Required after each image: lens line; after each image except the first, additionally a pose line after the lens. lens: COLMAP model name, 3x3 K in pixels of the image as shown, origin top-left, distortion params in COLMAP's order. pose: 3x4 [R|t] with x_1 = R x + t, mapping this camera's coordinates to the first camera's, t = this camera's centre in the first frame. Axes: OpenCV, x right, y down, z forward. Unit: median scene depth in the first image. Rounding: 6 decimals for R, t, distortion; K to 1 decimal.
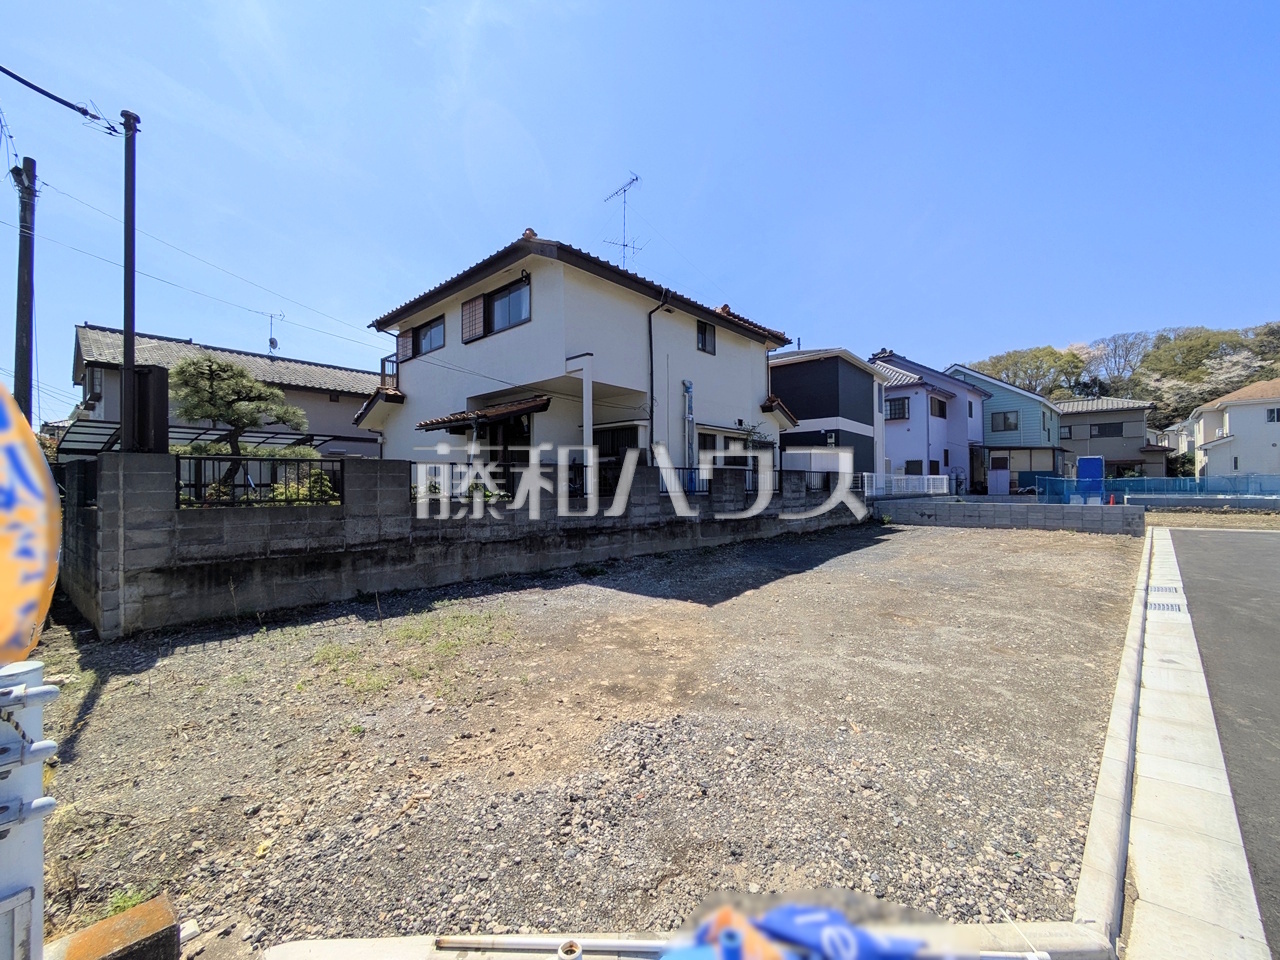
lens RADIAL K [[505.3, 0, 640.3], [0, 505.3, 480.5], [0, 0, 1]] dist [-0.004654, 0.002617]
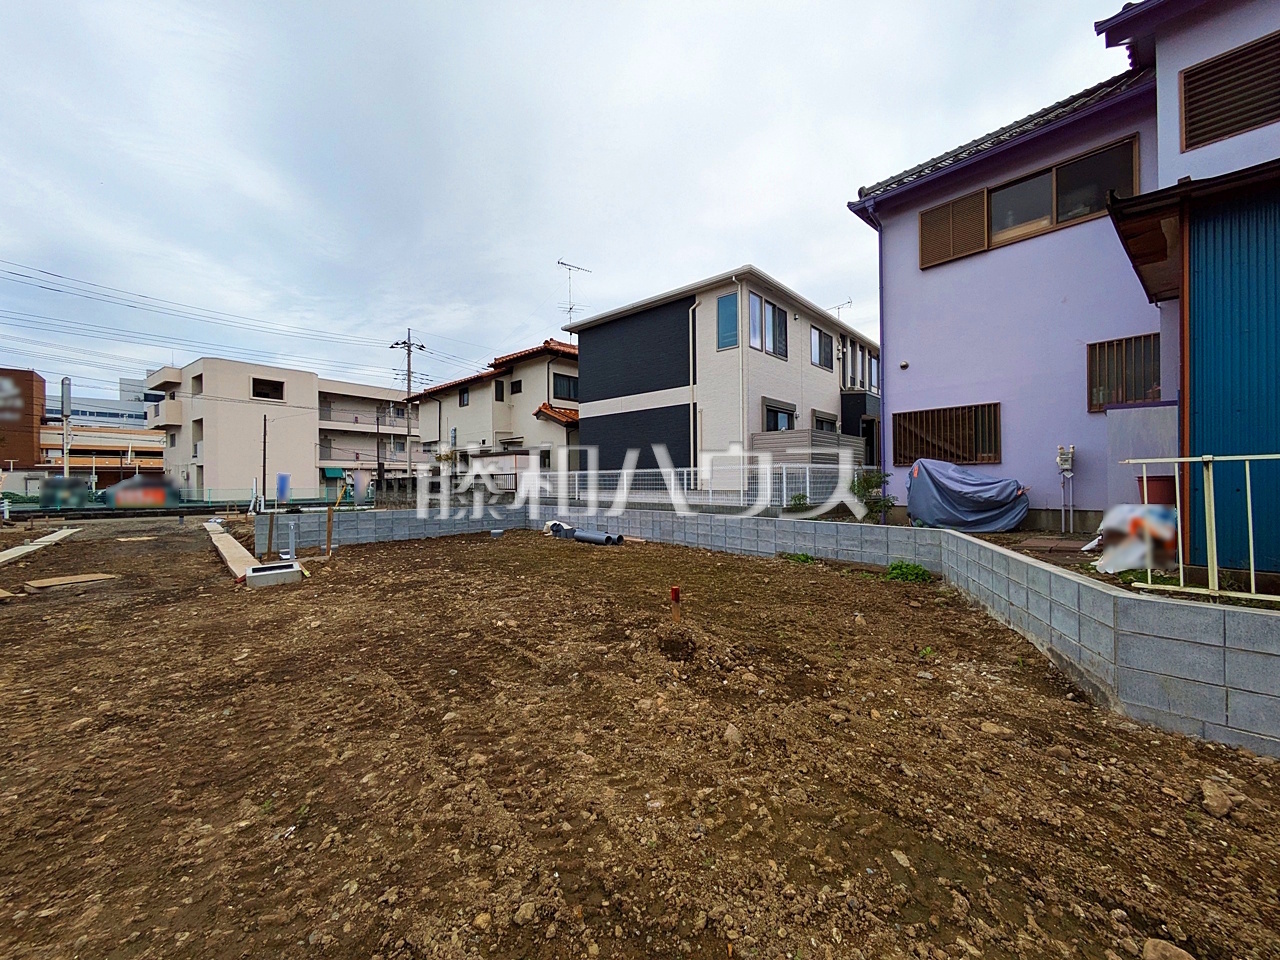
lens RADIAL K [[505.3, 0, 642.5], [0, 505.3, 480.7], [0, 0, 1]] dist [-0.004654, 0.002617]
pose [[-0.030207, 0.003536, -0.999537, 1.792163], [0.018189, 0.999830, 0.002987, 0.000359], [0.999378, -0.018091, -0.030266, 1.644632]]
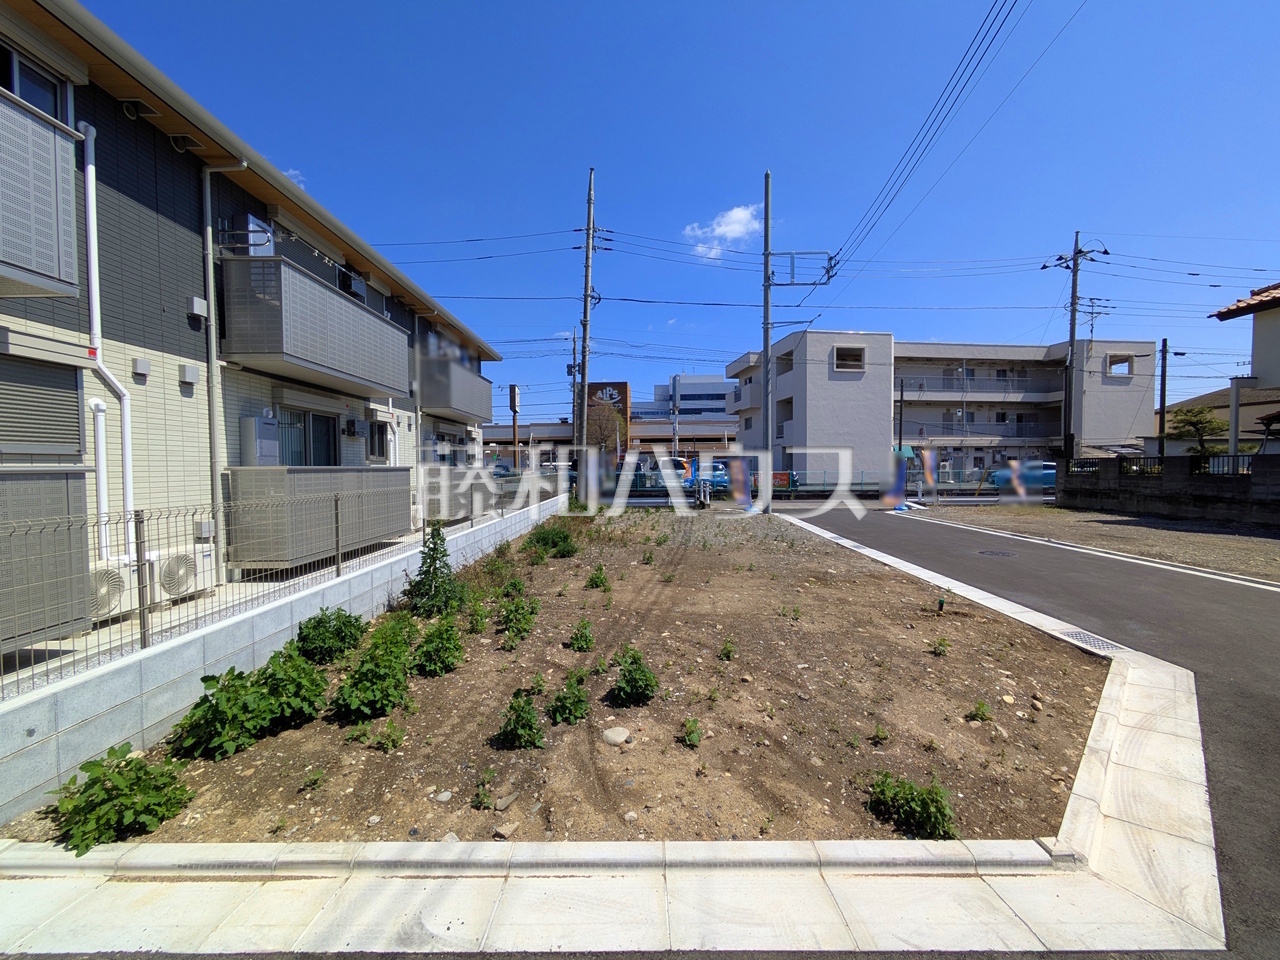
lens RADIAL K [[505.3, 0, 640.9], [0, 505.3, 482.7], [0, 0, 1]] dist [-0.004654, 0.002617]
pose [[-0.733931, 0.035154, -0.678313, 1.523414], [0.019990, 0.999345, 0.030162, -0.020022], [0.678930, 0.008578, -0.734153, 0.648555]]
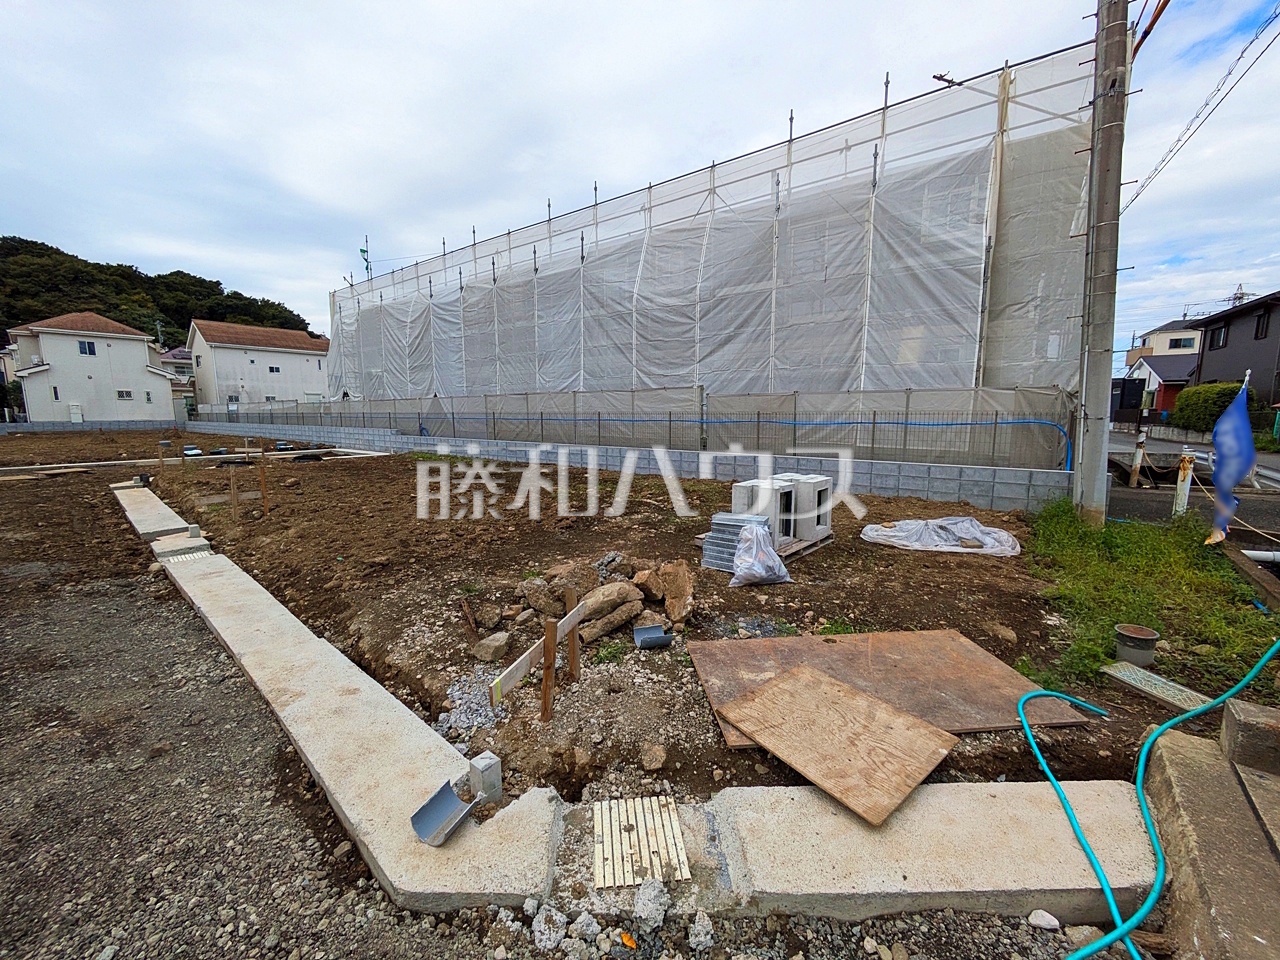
lens RADIAL K [[505.3, 0, 641.6], [0, 505.3, 478.0], [0, 0, 1]] dist [-0.004654, 0.002617]
pose [[-0.087696, -0.121074, 0.988762, 0.225293], [-0.008808, 0.992642, 0.120768, 0.001035], [-0.996108, 0.001882, -0.088117, -0.113704]]
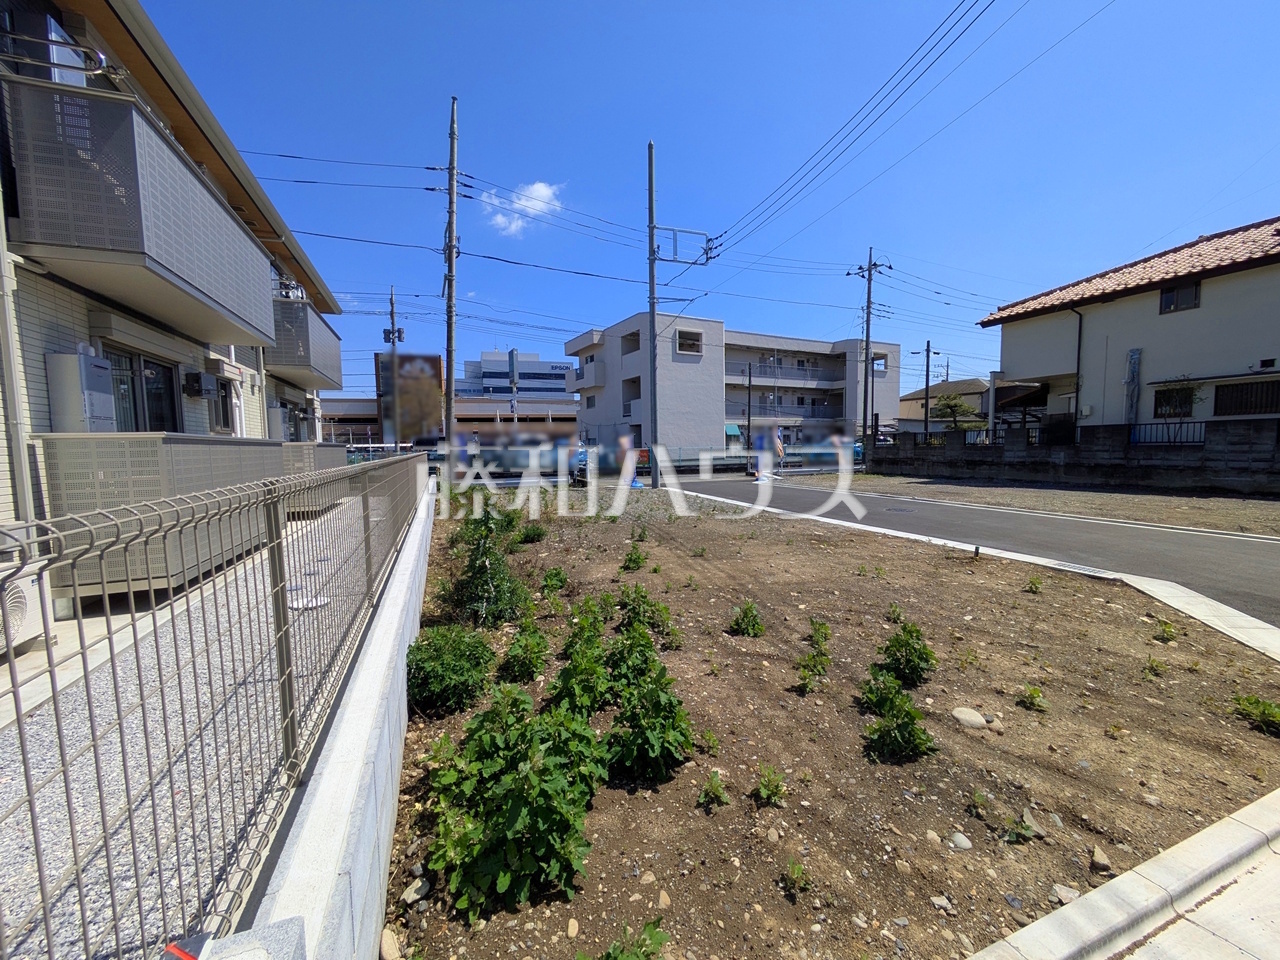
lens RADIAL K [[505.3, 0, 641.1], [0, 505.3, 482.8], [0, 0, 1]] dist [-0.004654, 0.002617]
pose [[-0.437090, 0.082189, -0.895655, 1.602773], [0.030911, 0.996601, 0.076367, -0.010800], [0.898886, 0.005694, -0.438145, 0.455654]]
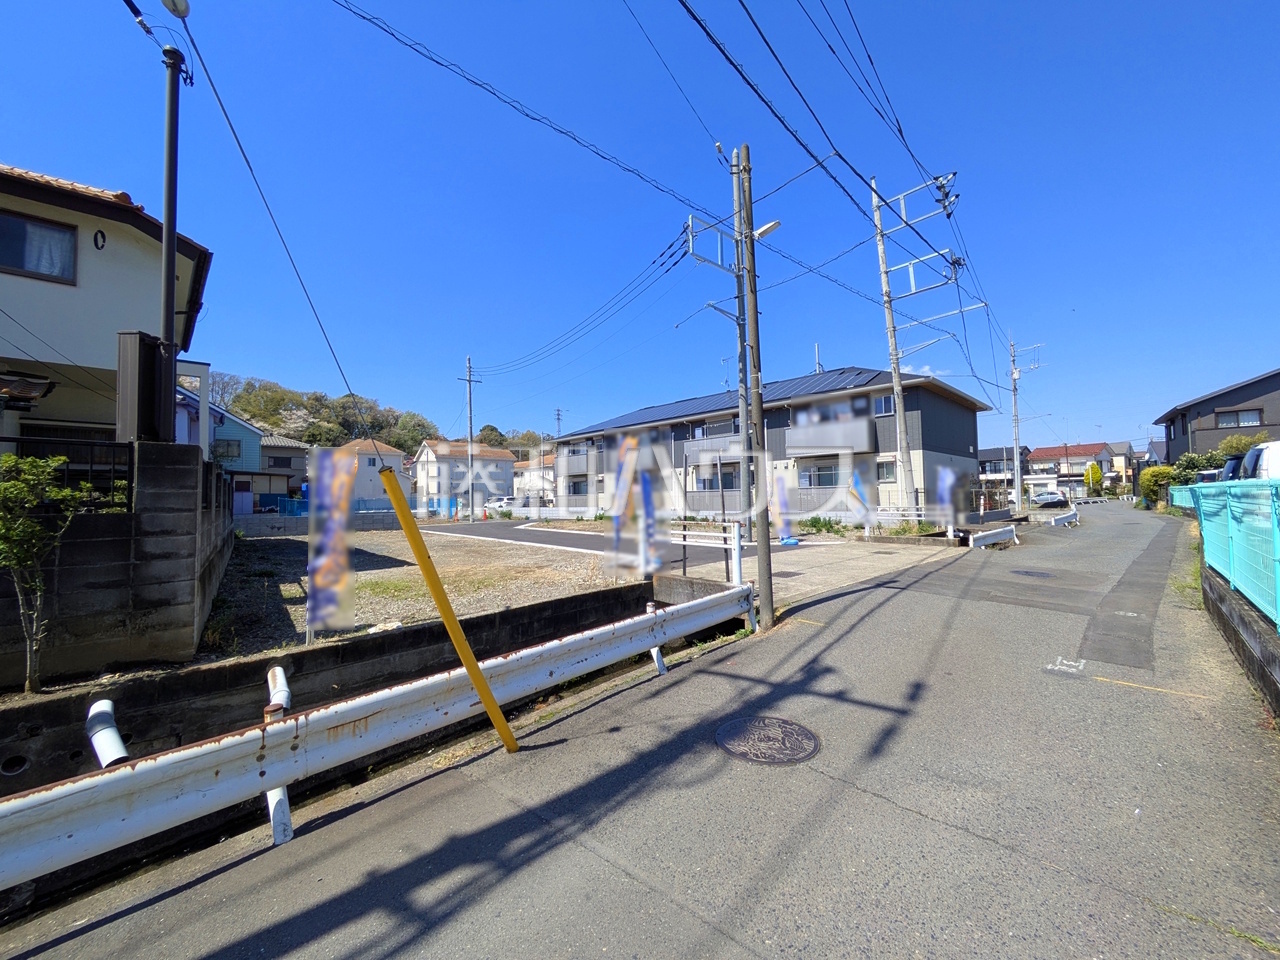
lens RADIAL K [[505.3, 0, 640.0], [0, 505.3, 478.8], [0, 0, 1]] dist [-0.004654, 0.002617]
pose [[0.065415, 0.046492, 0.996775, -0.729591], [0.007701, 0.998861, -0.047095, 0.019469], [-0.997828, 0.010757, 0.064982, 0.065676]]
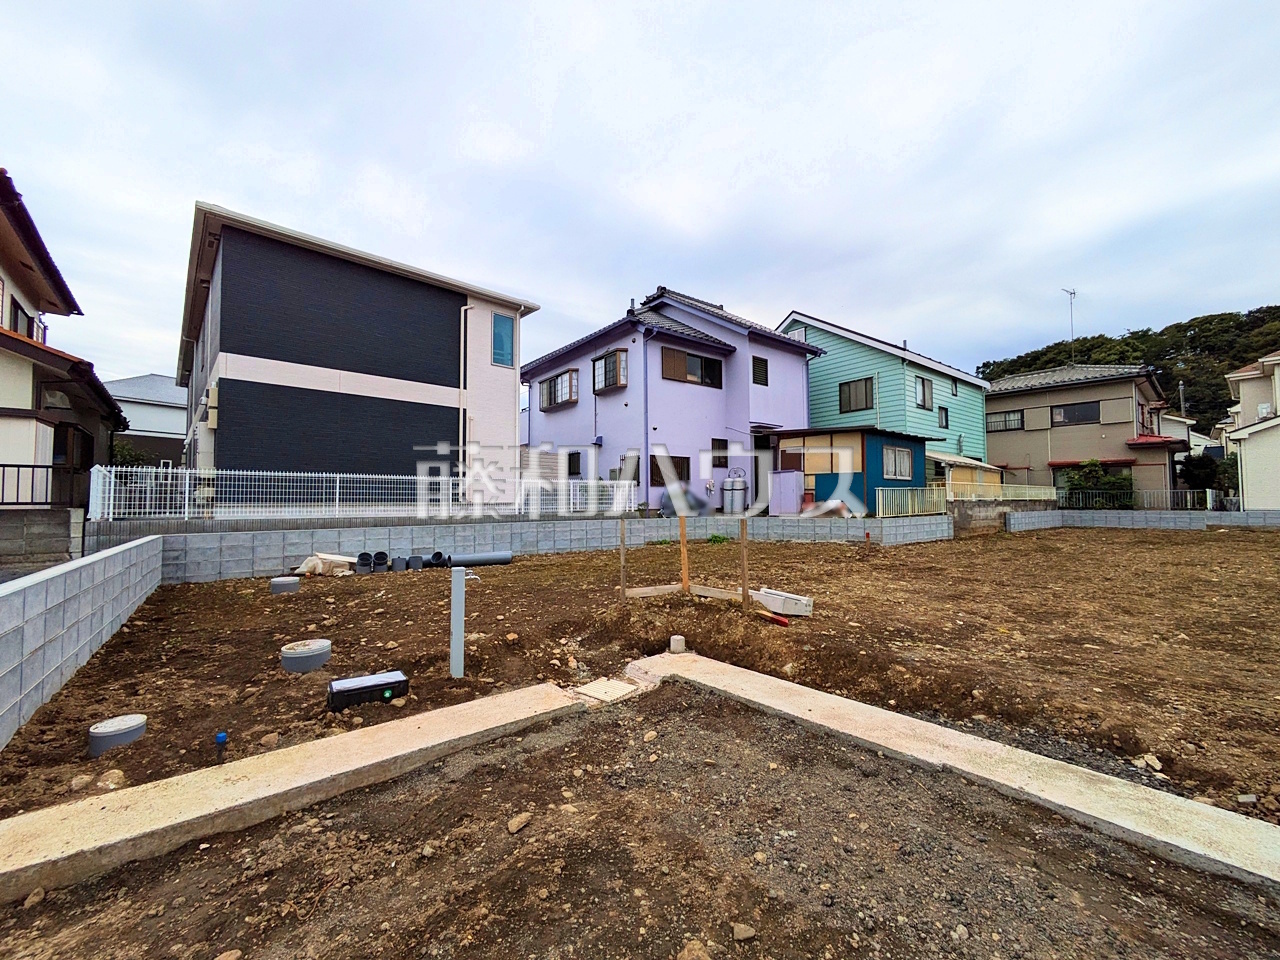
lens RADIAL K [[505.3, 0, 642.0], [0, 505.3, 478.6], [0, 0, 1]] dist [-0.004654, 0.002617]
pose [[0.994256, -0.001720, -0.107011, 1.218726], [-0.001810, 0.999458, -0.032884, 0.010184], [0.107010, 0.032889, 0.993714, 0.838822]]
